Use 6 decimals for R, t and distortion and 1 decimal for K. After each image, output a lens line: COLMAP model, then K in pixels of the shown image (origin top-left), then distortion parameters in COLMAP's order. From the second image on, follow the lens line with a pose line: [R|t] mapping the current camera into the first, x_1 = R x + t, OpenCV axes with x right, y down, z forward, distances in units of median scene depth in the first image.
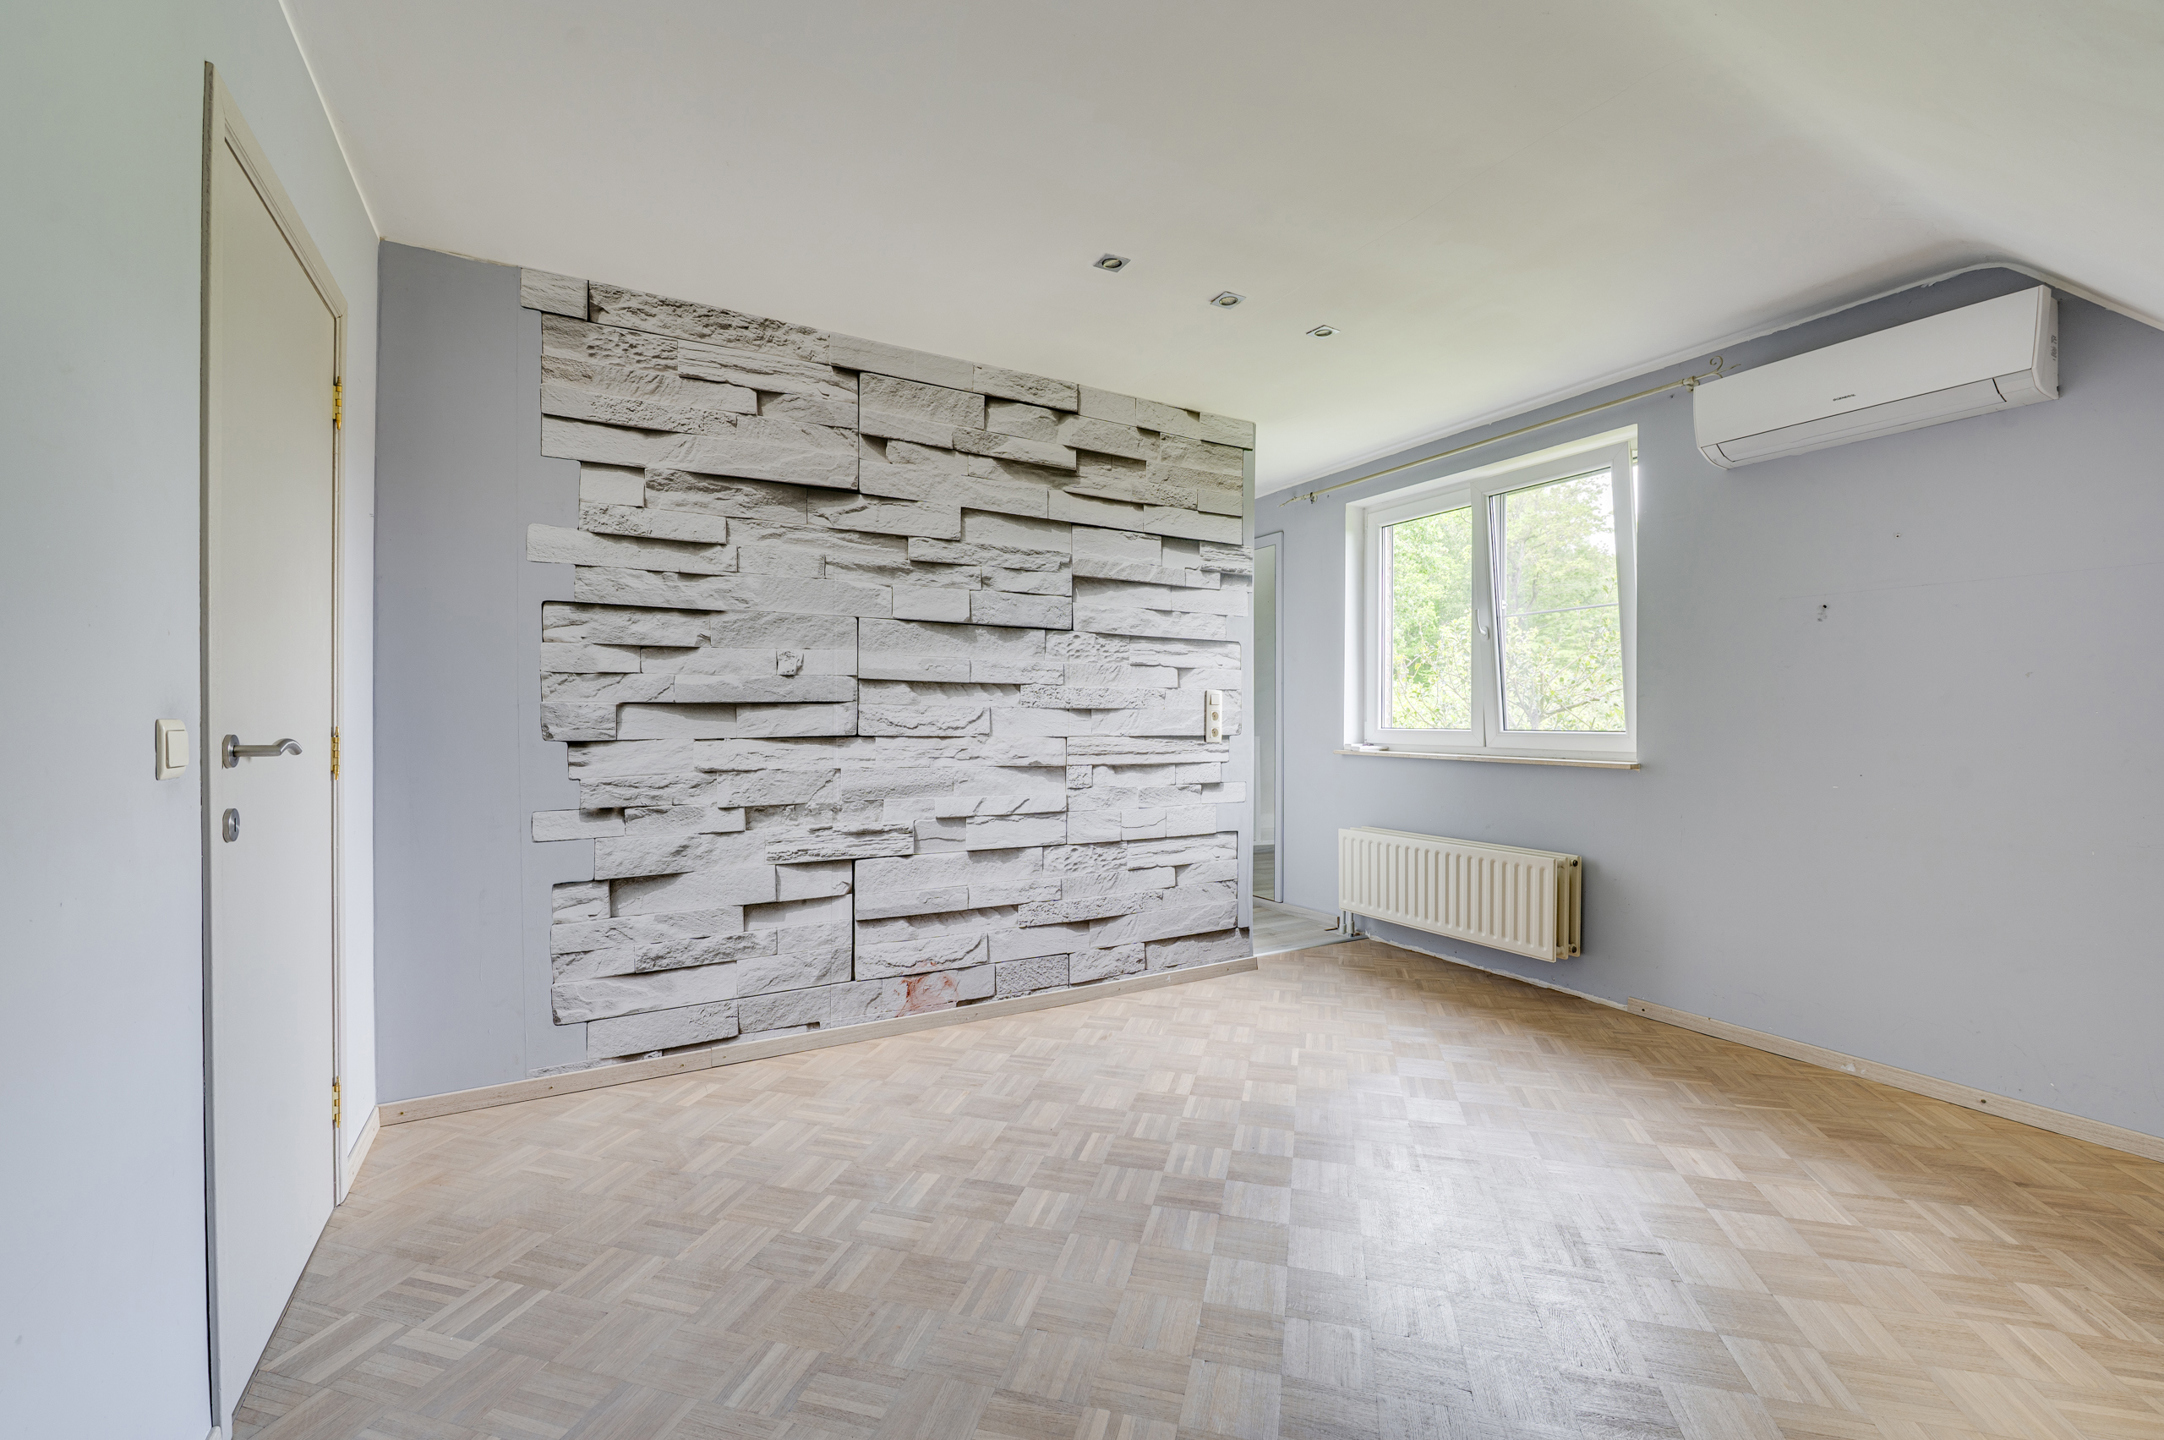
lens RADIAL K [[896.6, 0, 1076.2], [0, 896.6, 722.3], [0, 0, 1]] dist [-0.001724, -0.000166]
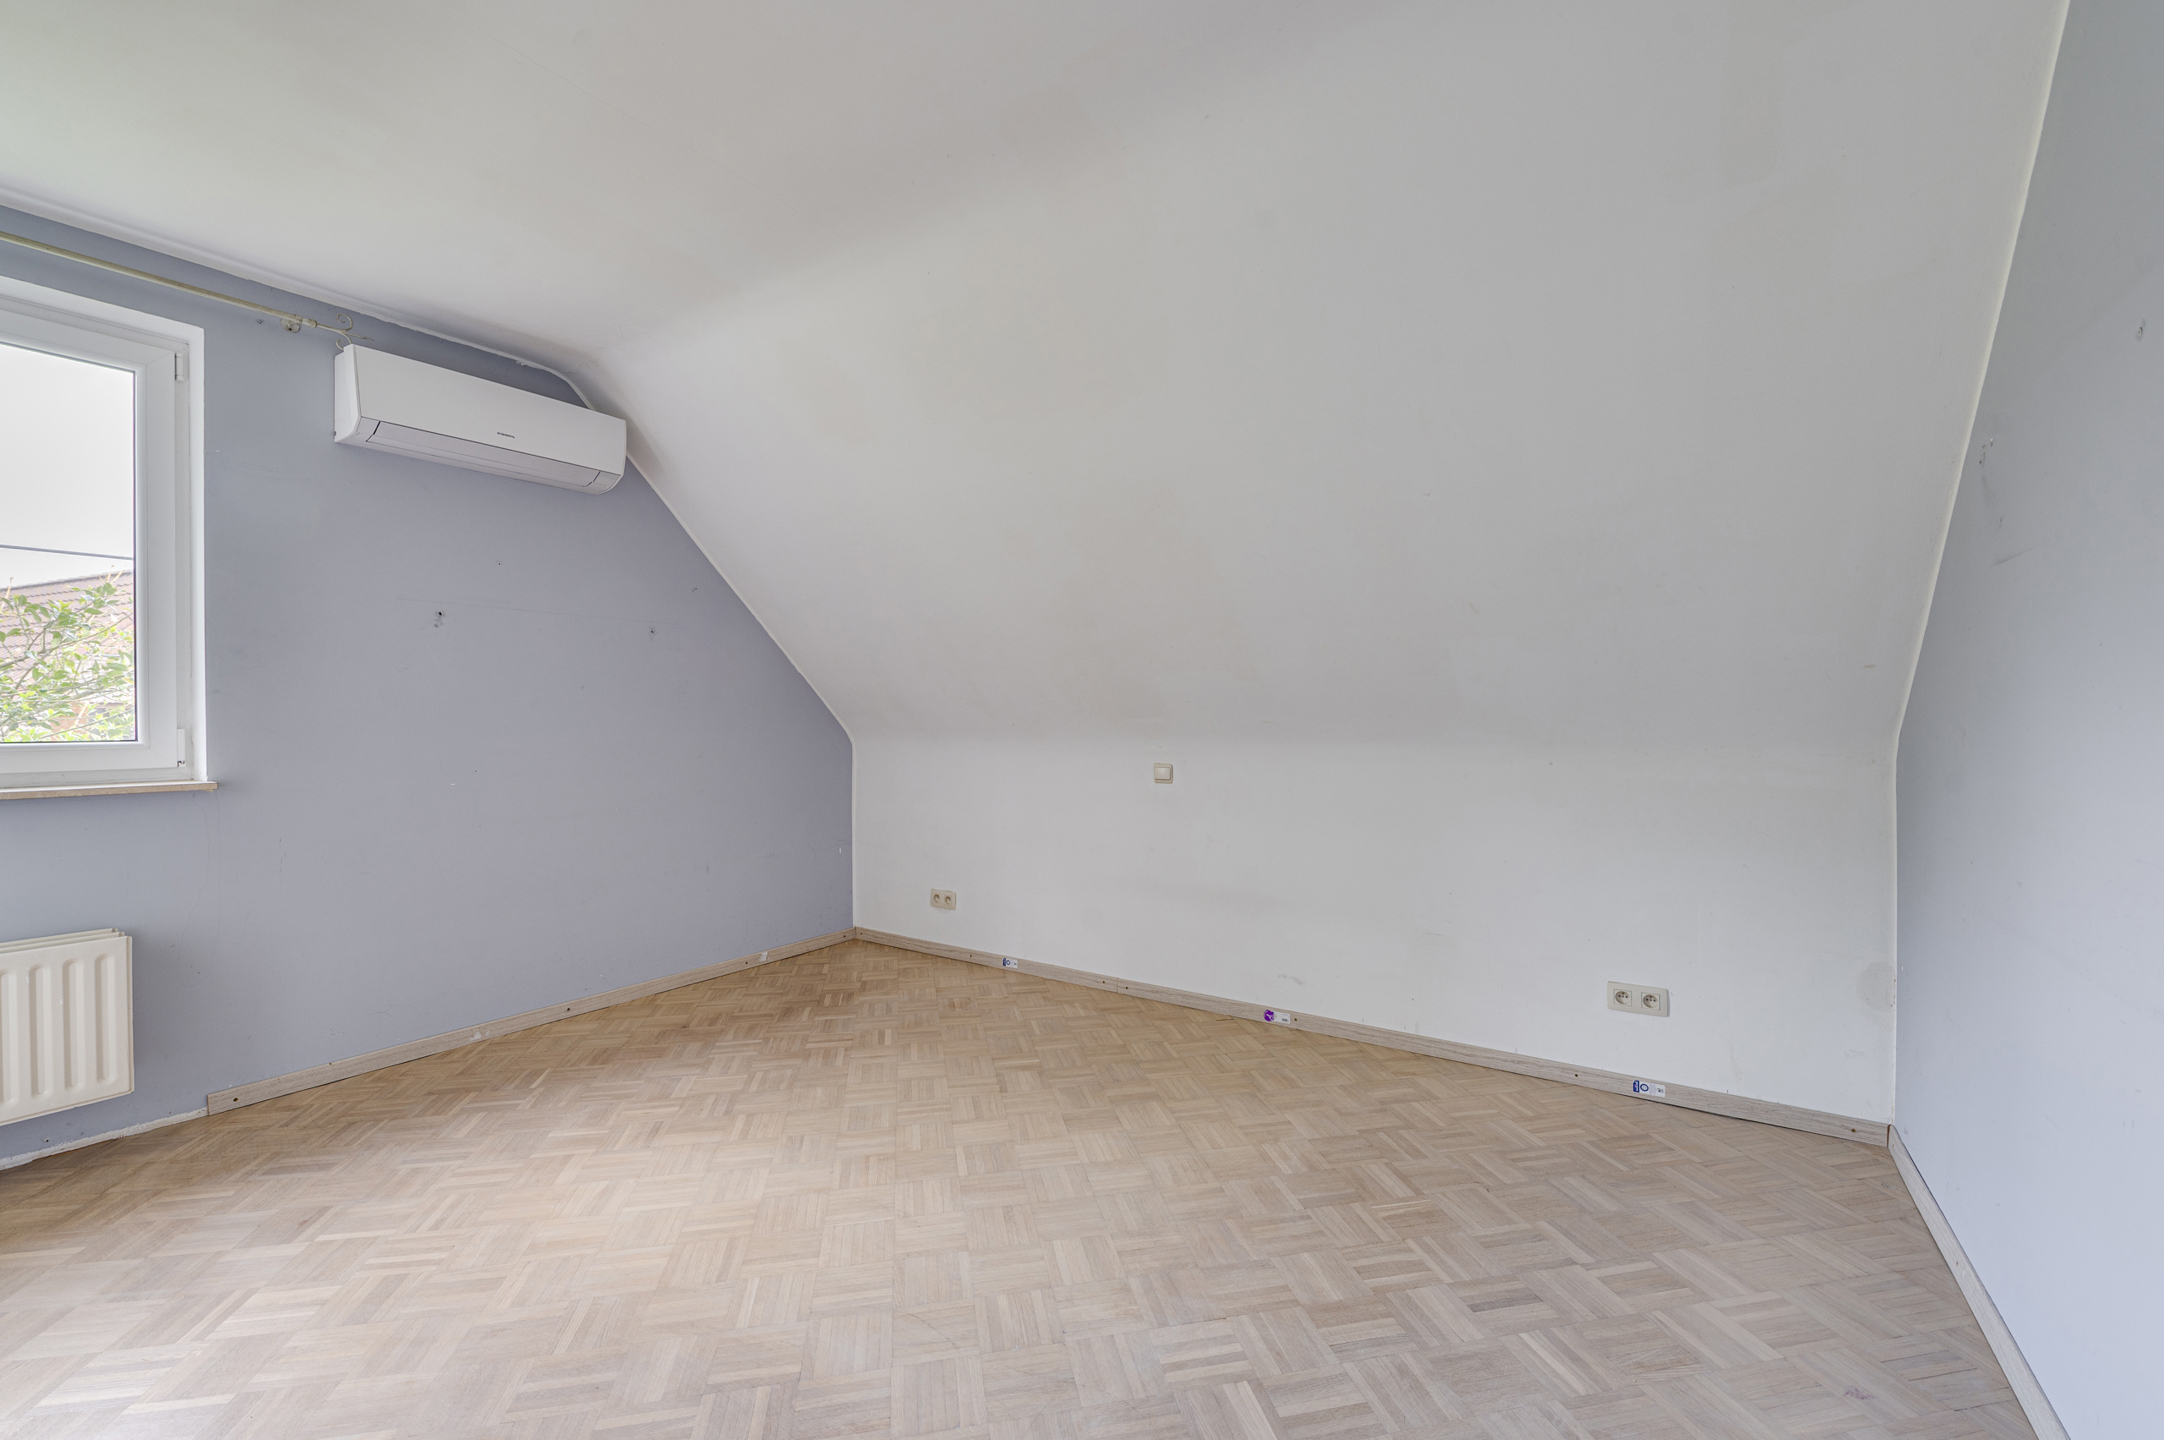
lens RADIAL K [[896.6, 0, 1076.2], [0, 896.6, 722.3], [0, 0, 1]] dist [-0.001724, -0.000166]
pose [[-0.456974, -0.005562, 0.889463, -0.410310], [0.006323, 0.999935, 0.009501, -0.006554], [-0.889458, 0.009966, -0.456909, 0.760828]]
